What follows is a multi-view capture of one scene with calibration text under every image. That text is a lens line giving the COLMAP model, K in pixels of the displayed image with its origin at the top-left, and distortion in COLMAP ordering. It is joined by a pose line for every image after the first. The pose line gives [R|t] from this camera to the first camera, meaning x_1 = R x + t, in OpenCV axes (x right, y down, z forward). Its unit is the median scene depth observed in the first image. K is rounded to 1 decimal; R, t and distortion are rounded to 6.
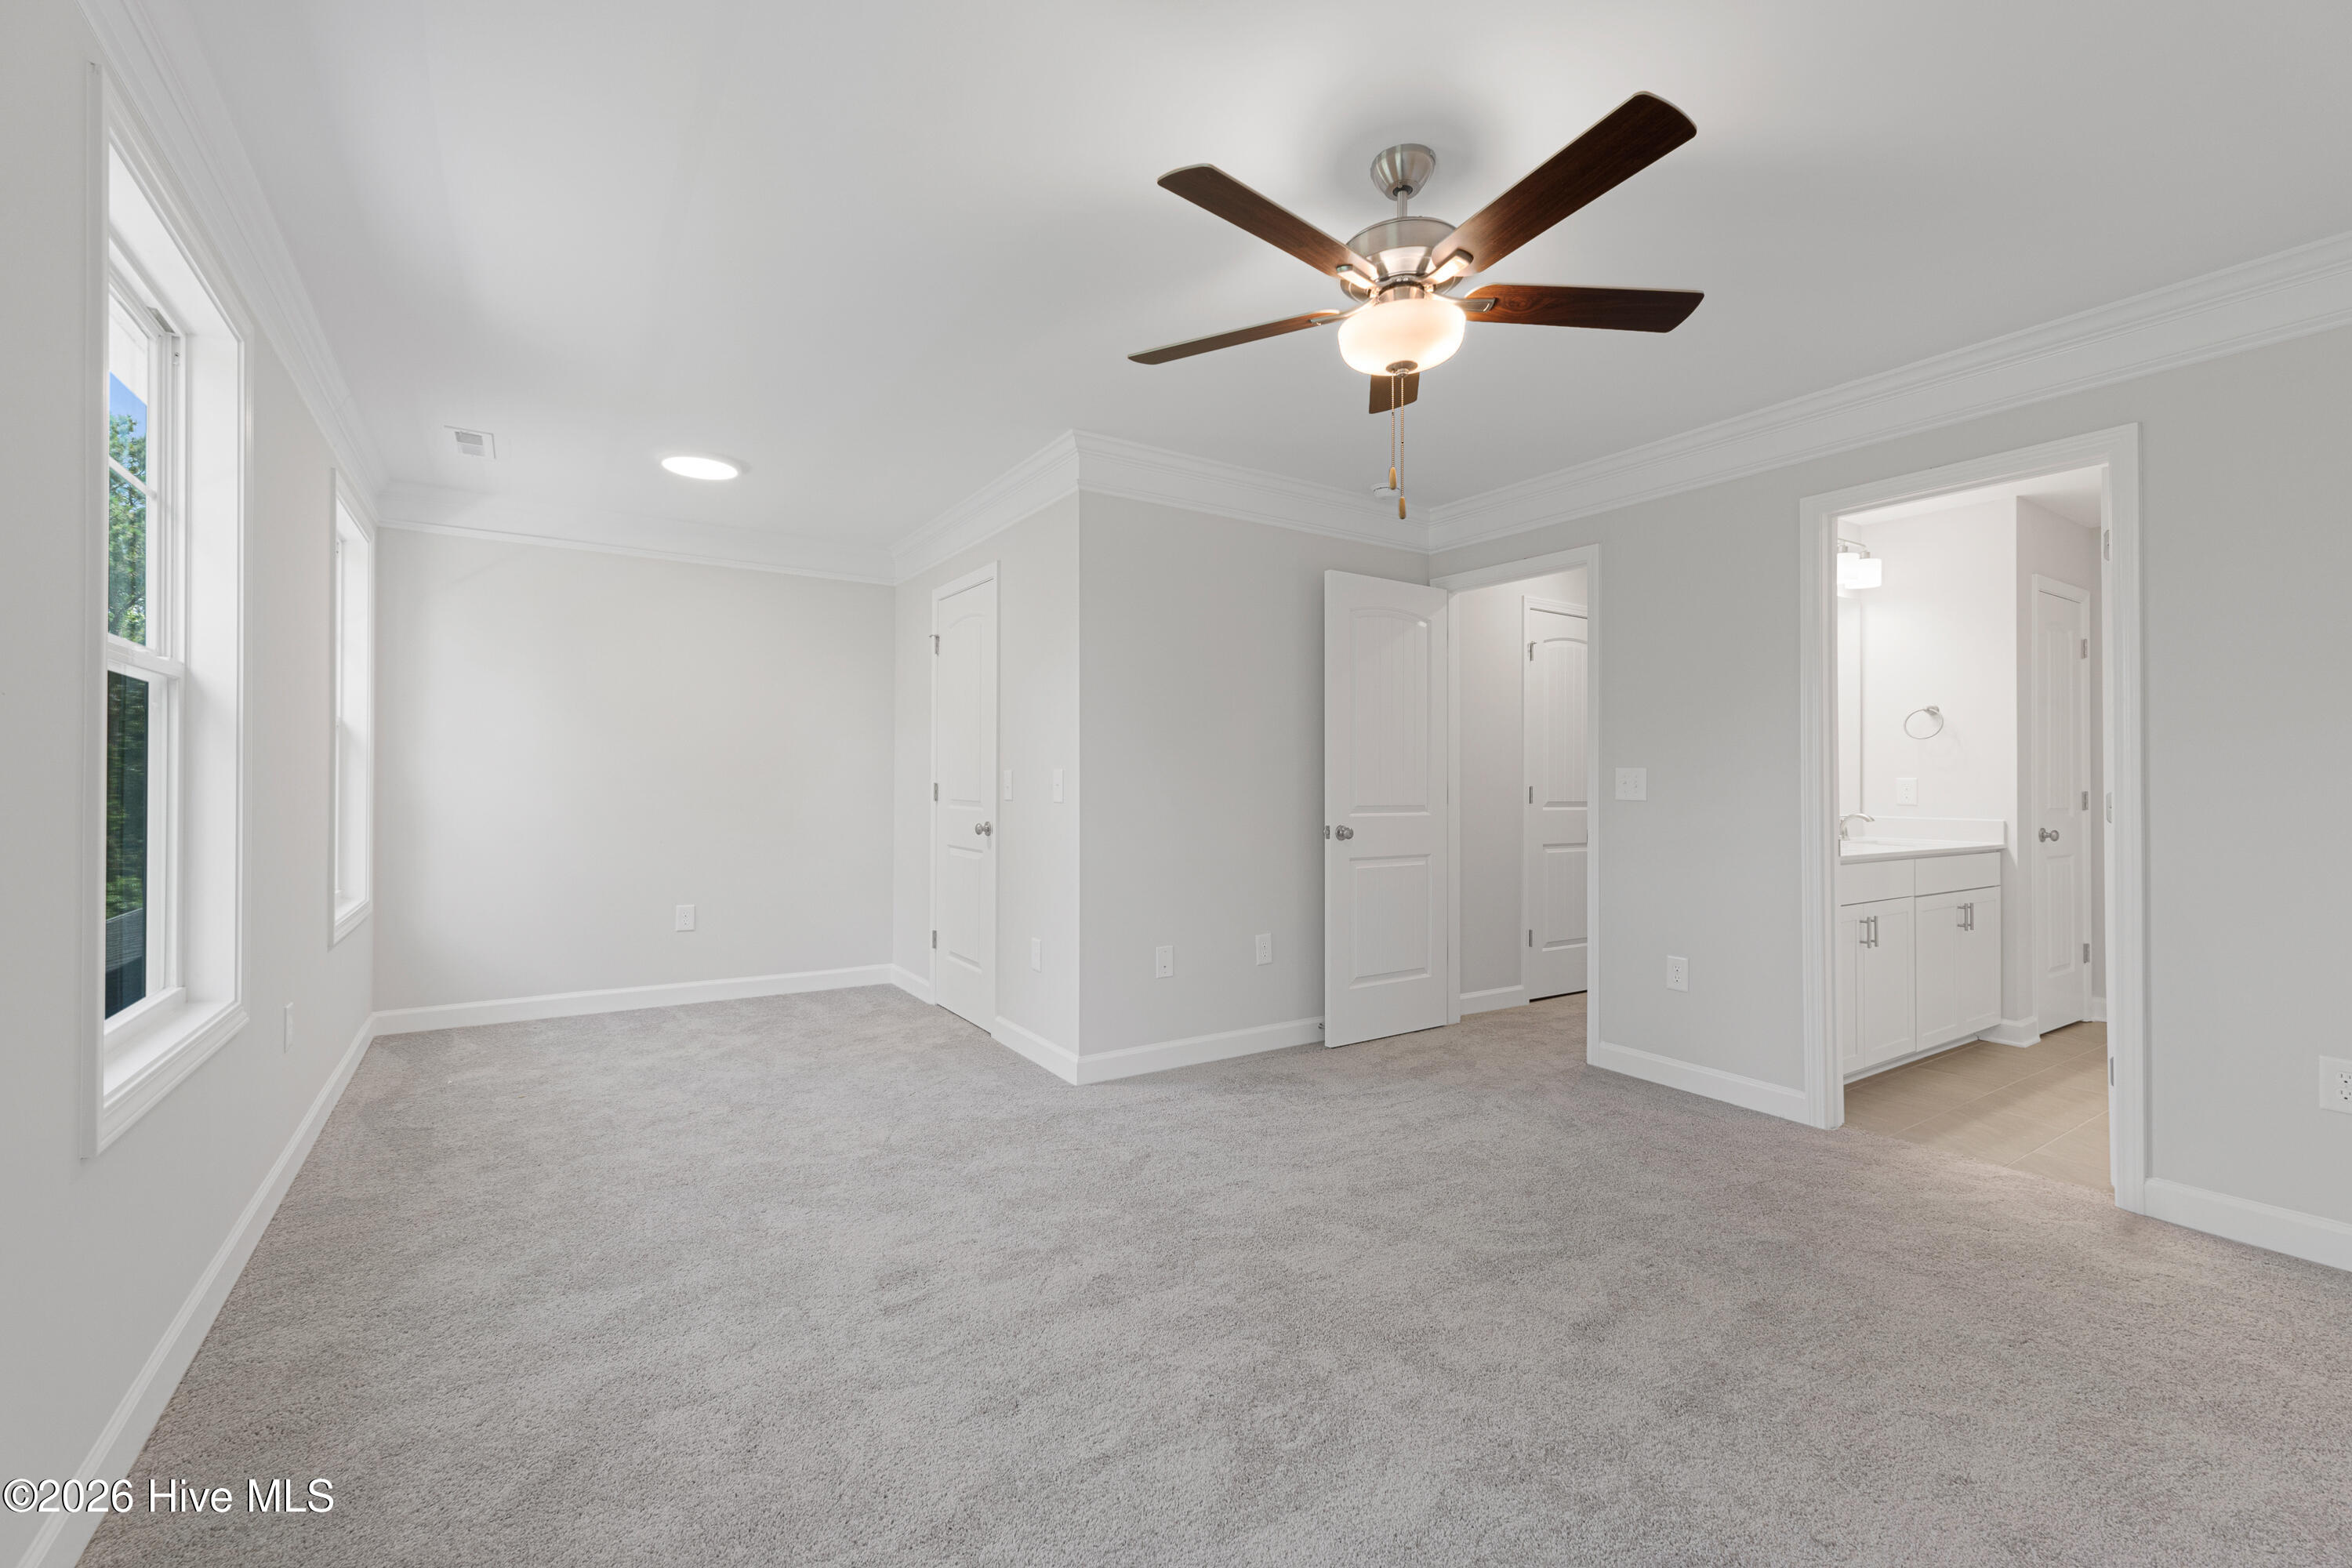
lens RADIAL K [[997.3, 0, 1181.8], [0, 997.3, 777.8], [0, 0, 1]] dist [0.008396, 0.000304]
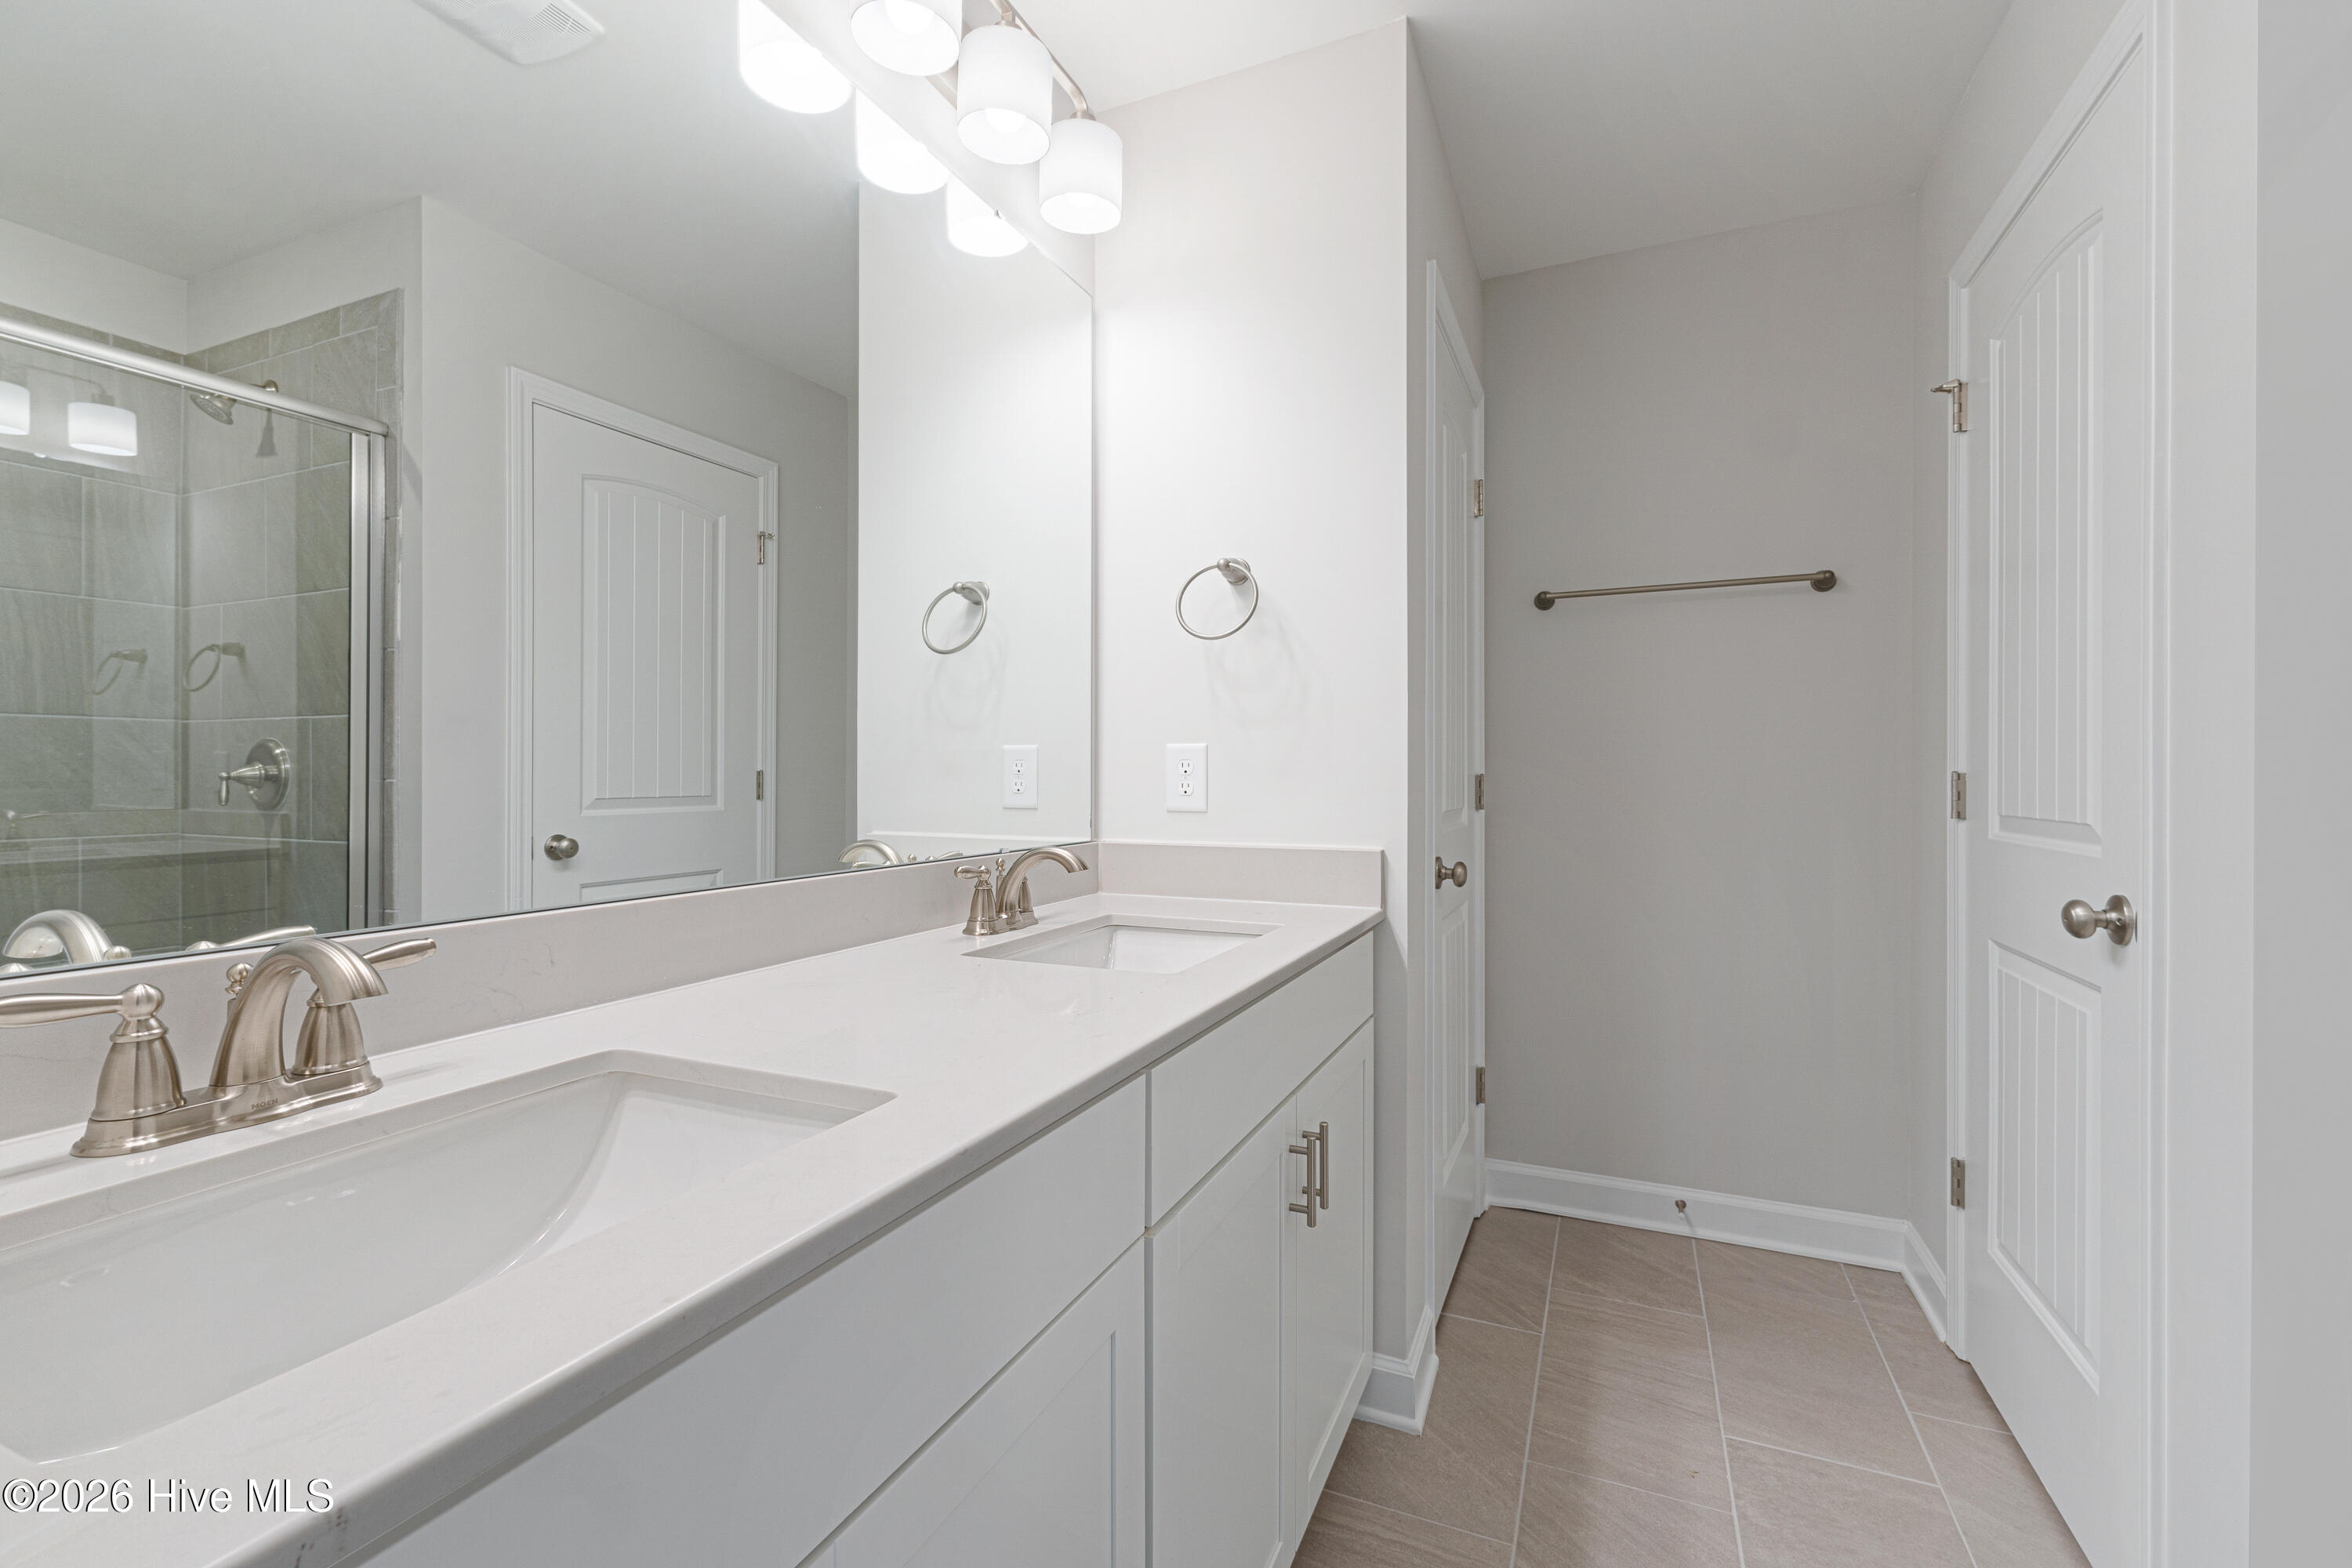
lens RADIAL K [[997.3, 0, 1174.4], [0, 997.3, 775.6], [0, 0, 1]] dist [0.008396, 0.000304]
pose [[0.852732, -0.007801, 0.522291, 0.523932], [0.004135, 0.999958, 0.008184, 0.009802], [-0.522333, -0.004820, 0.852728, 0.679371]]
